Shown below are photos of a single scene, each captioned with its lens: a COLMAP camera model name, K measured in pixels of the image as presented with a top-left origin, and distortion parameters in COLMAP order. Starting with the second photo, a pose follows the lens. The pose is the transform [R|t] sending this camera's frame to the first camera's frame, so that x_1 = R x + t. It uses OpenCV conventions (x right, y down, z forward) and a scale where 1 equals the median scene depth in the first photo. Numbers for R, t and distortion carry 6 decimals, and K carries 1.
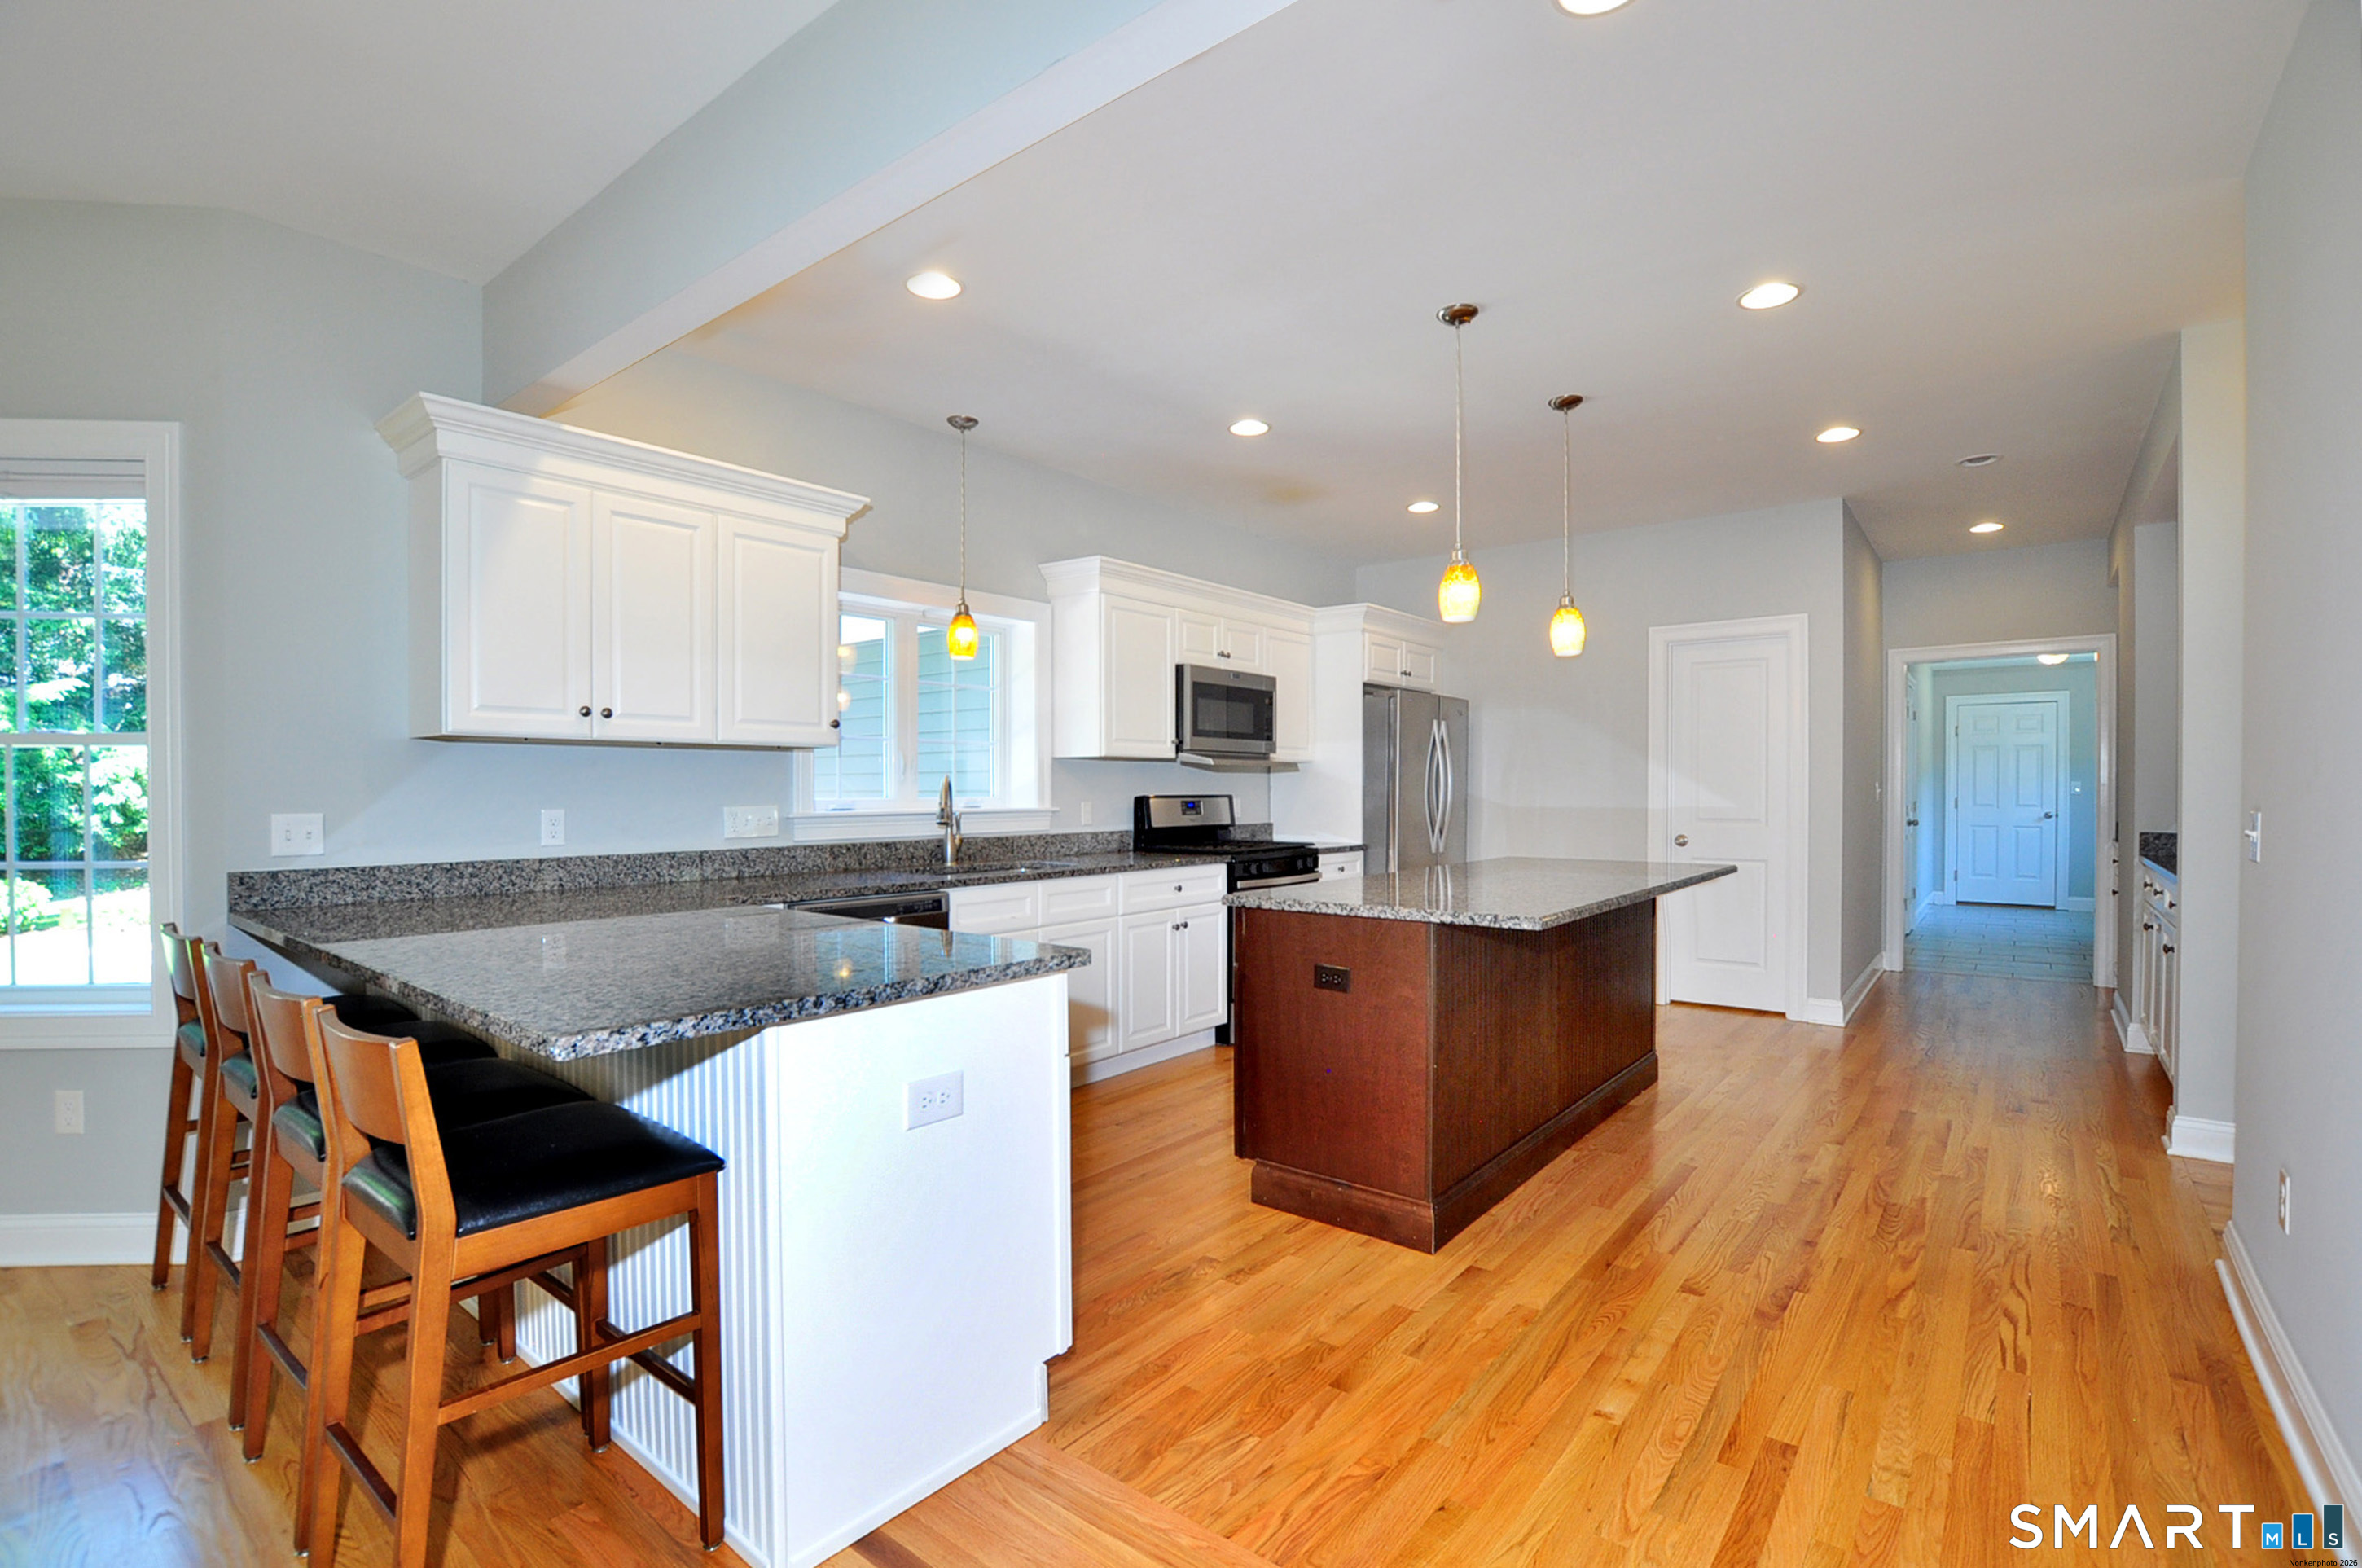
lens RADIAL K [[1067.4, 0, 1165.2], [0, 1067.4, 799.2], [0, 0, 1]] dist [-0.030441, -0.000351]
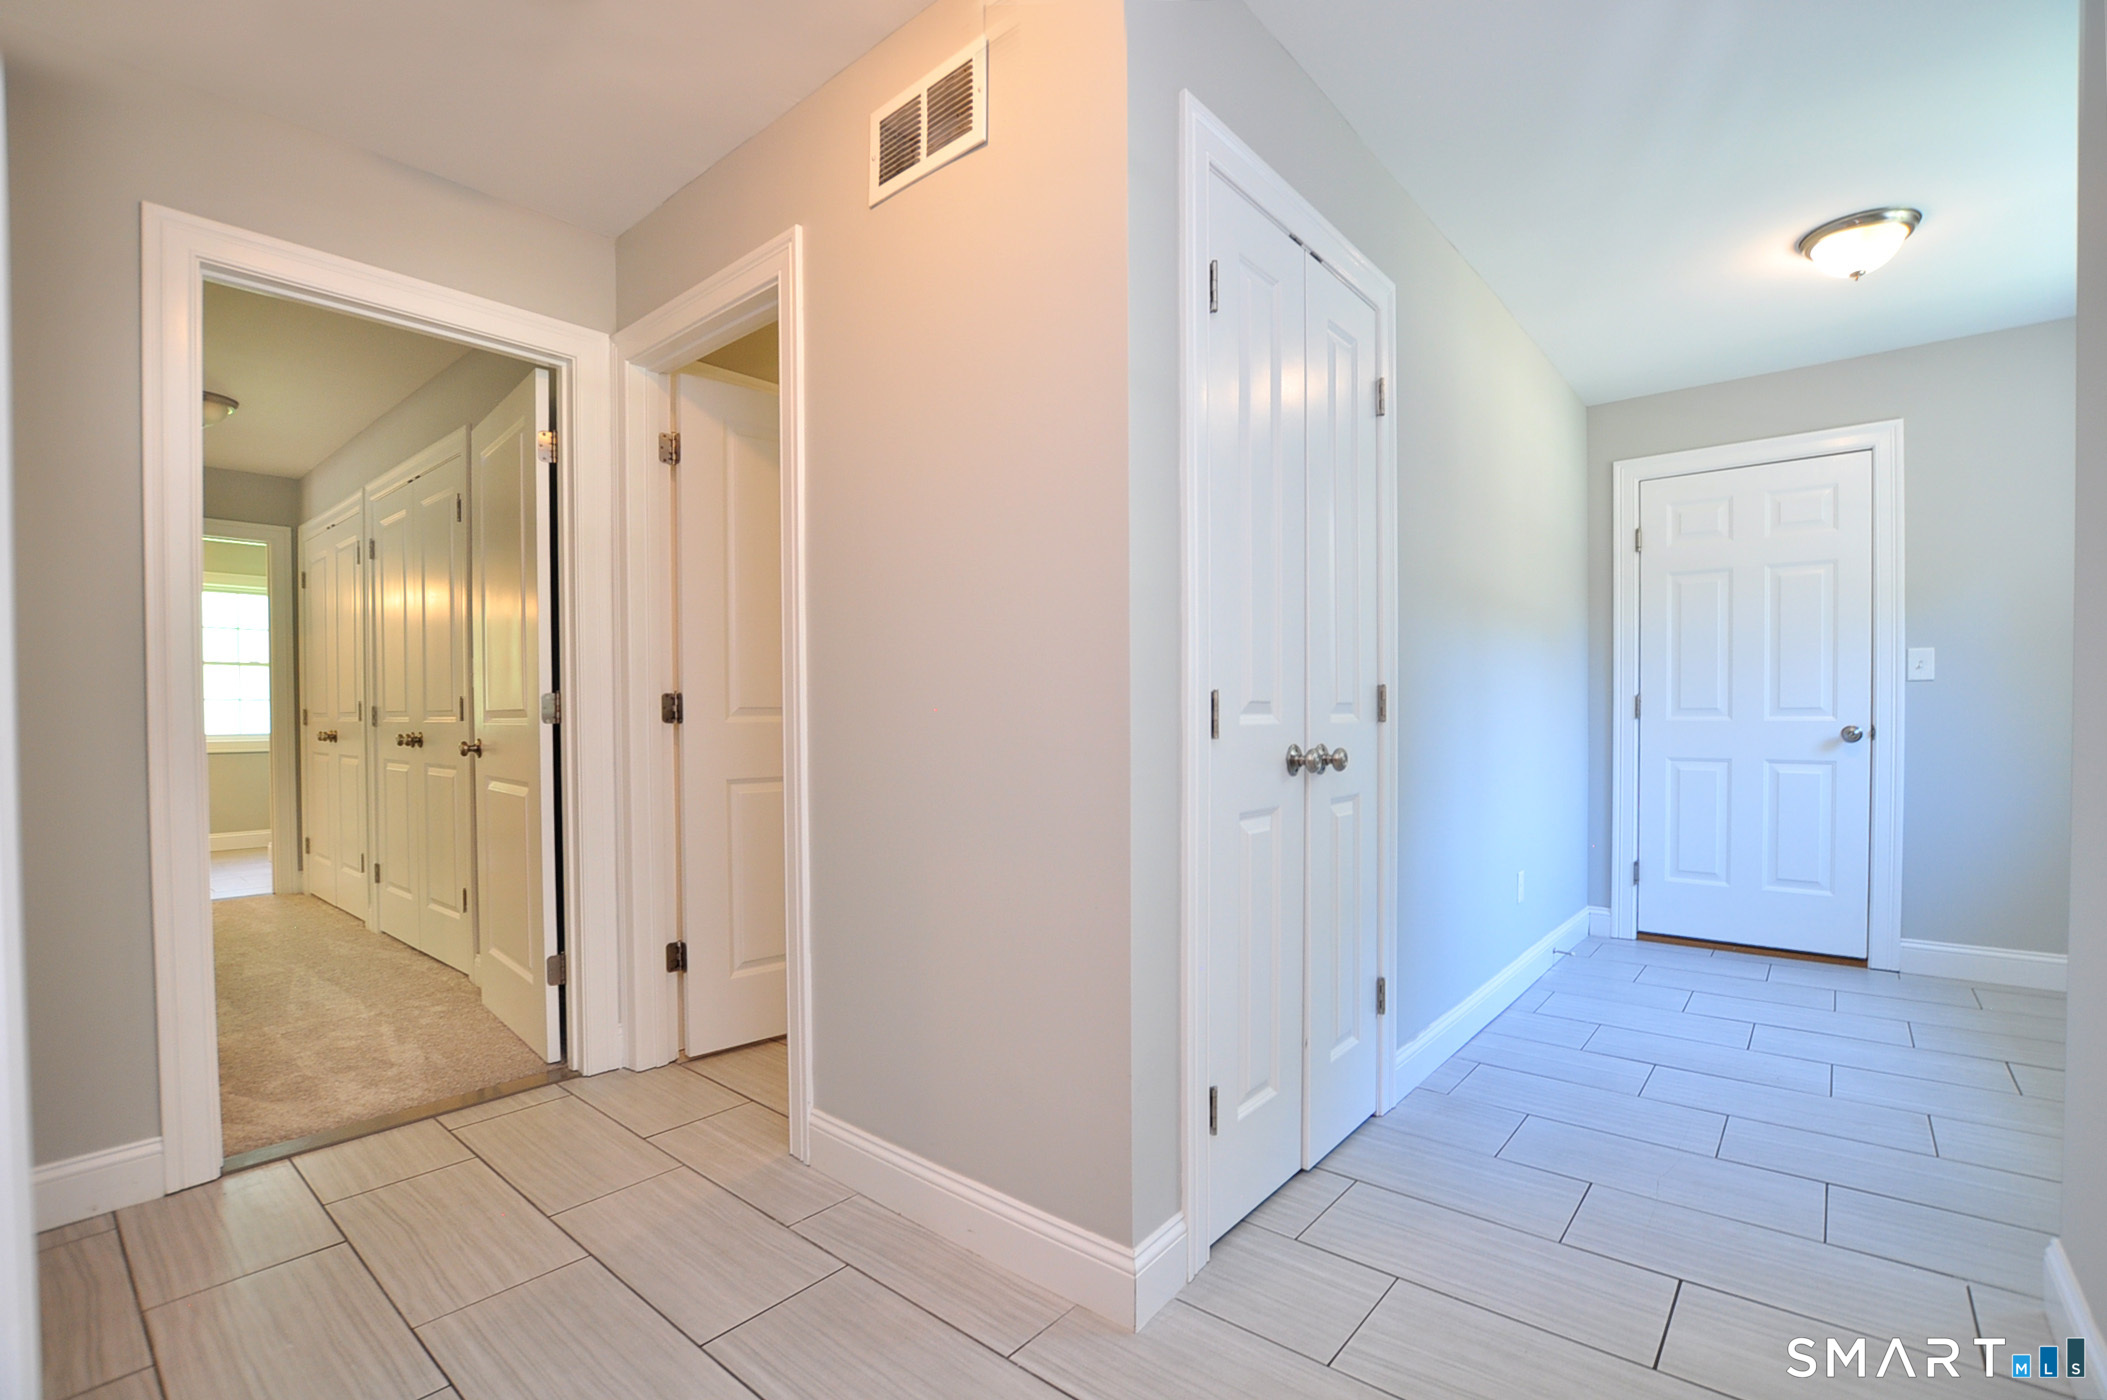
lens RADIAL K [[936.6, 0, 1059.3], [0, 936.6, 732.4], [0, 0, 1]] dist [-0.030474, -0.000080]
pose [[0.999856, -0.003054, -0.016701, 1.307413], [0.003149, 0.999979, 0.005622, 0.028891], [0.016684, -0.005673, 0.999845, 1.536727]]
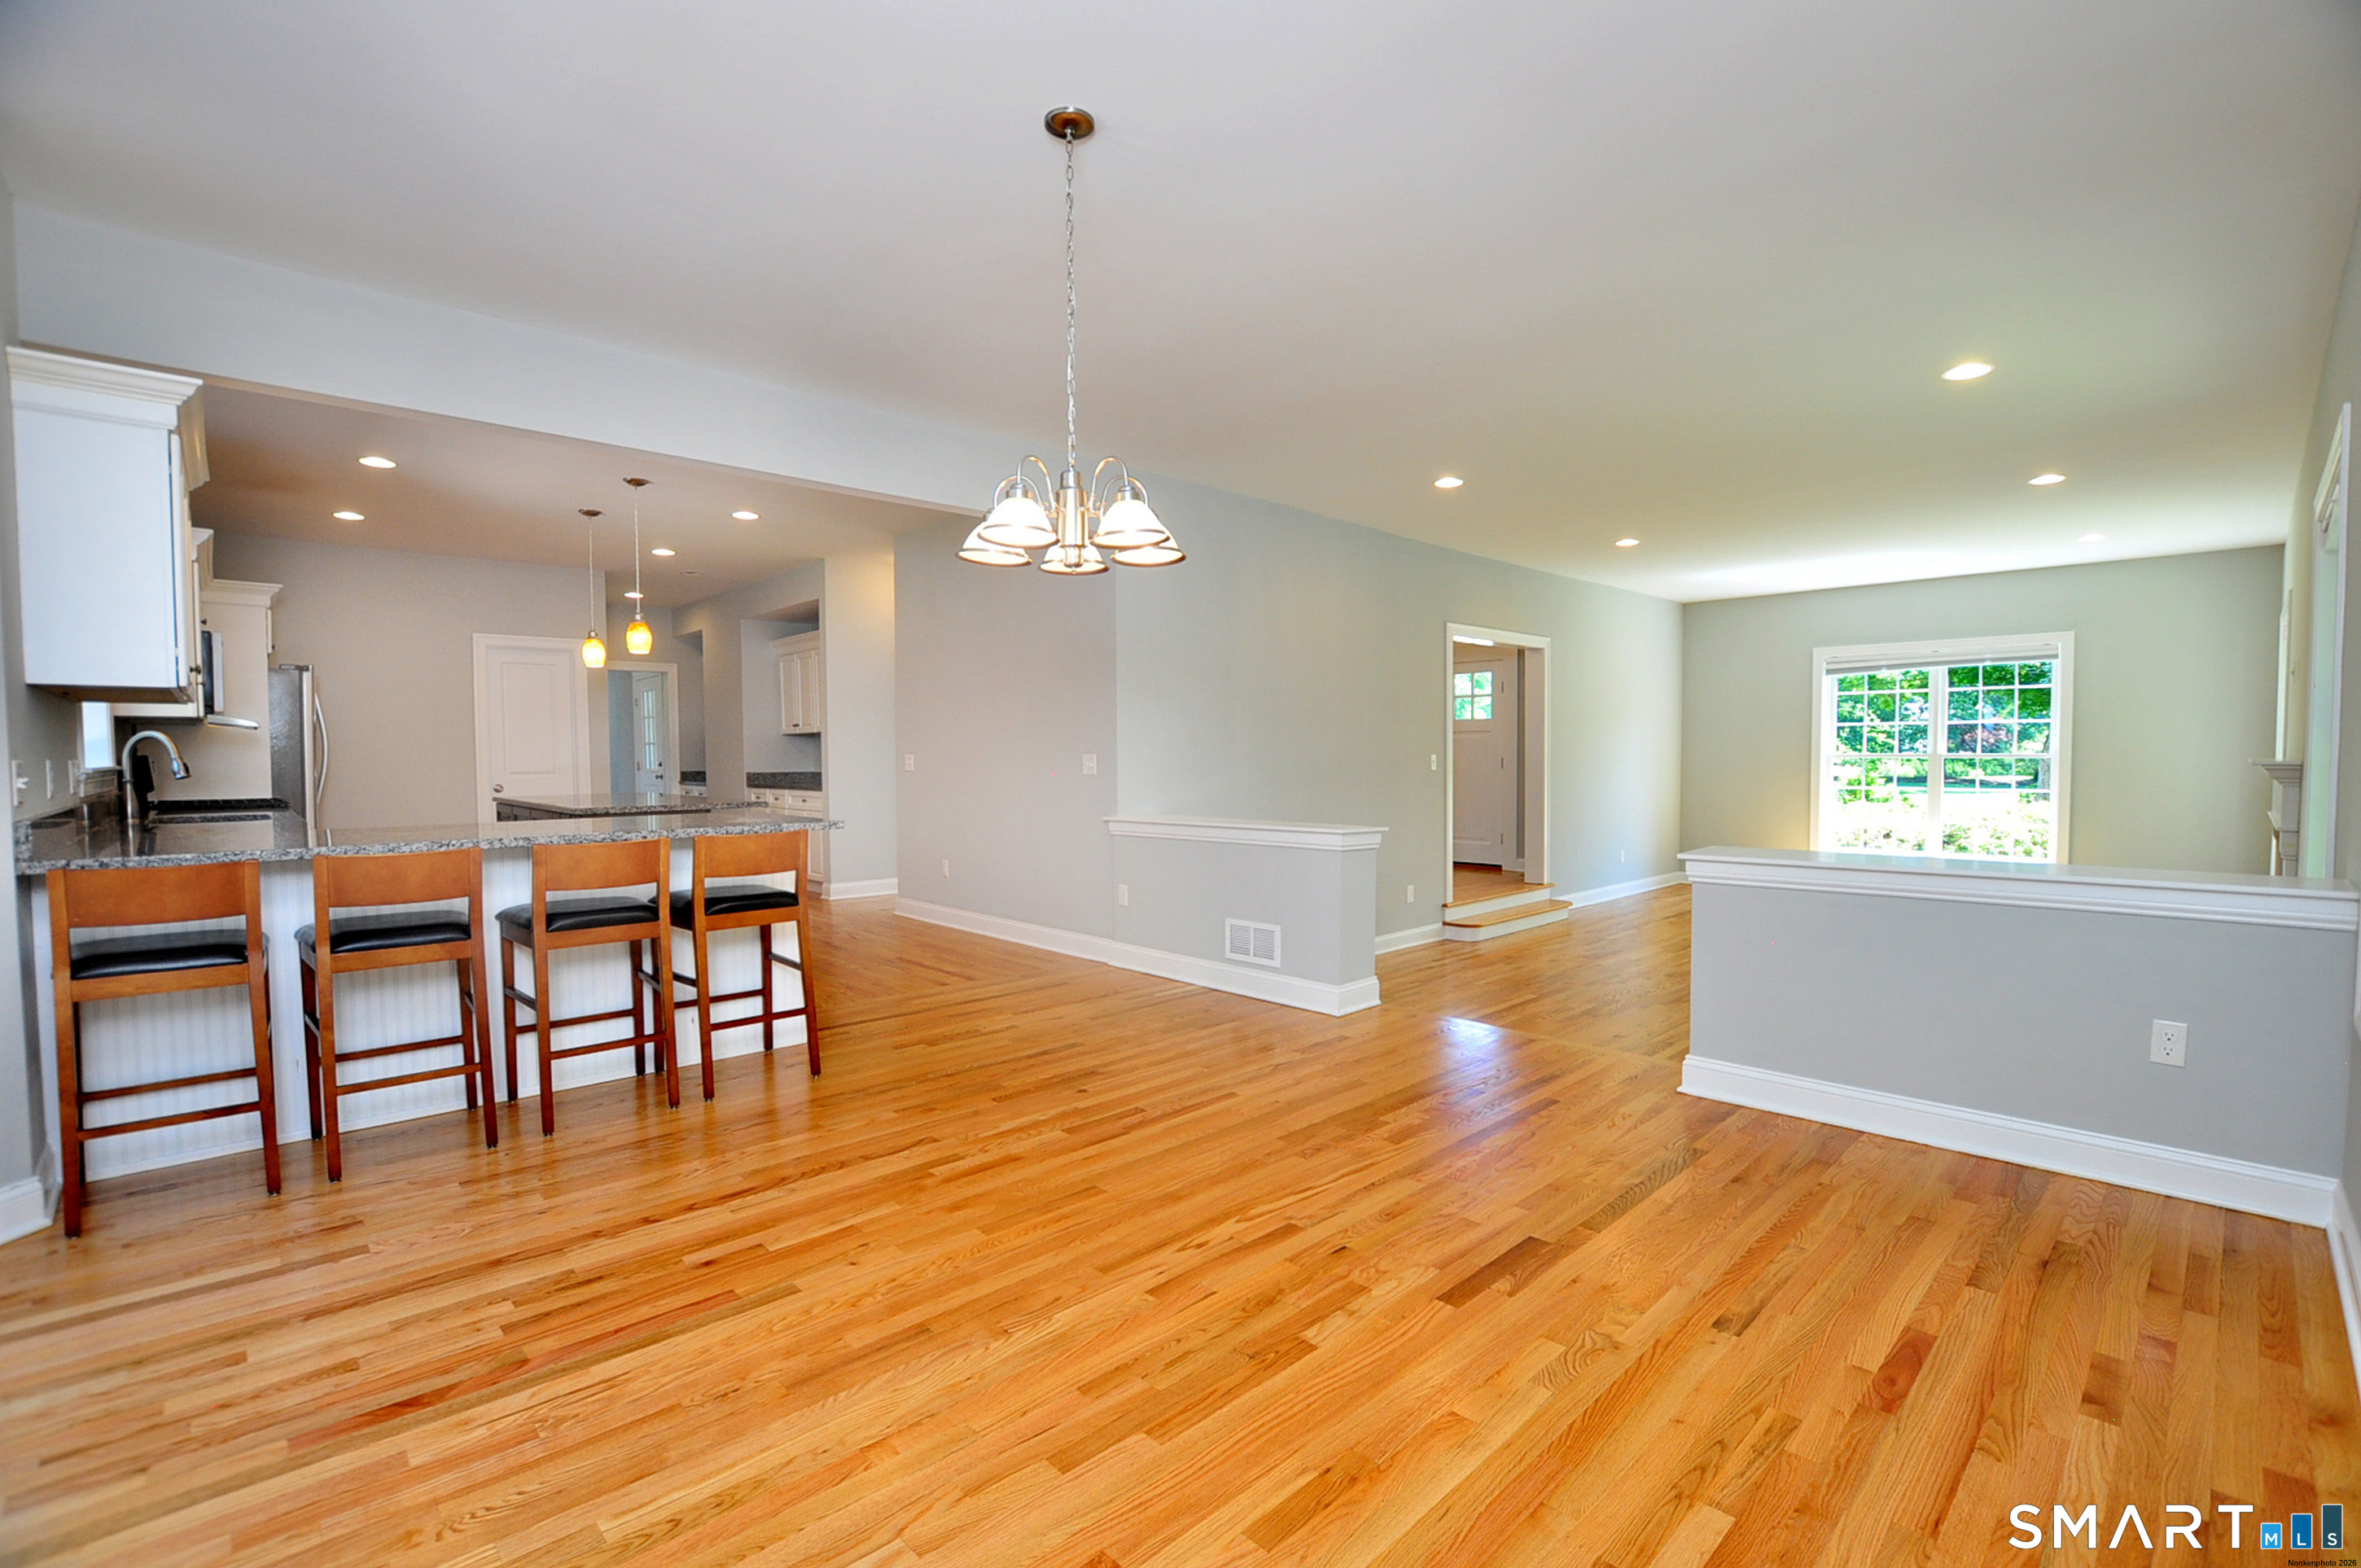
lens RADIAL K [[1037.4, 0, 1186.7], [0, 1037.4, 798.1], [0, 0, 1]] dist [-0.029210, 0.000623]
pose [[0.118013, -0.040950, 0.992167, -1.015227], [0.014547, 0.999113, 0.039507, 0.018165], [-0.992905, 0.009770, 0.118504, -0.100142]]
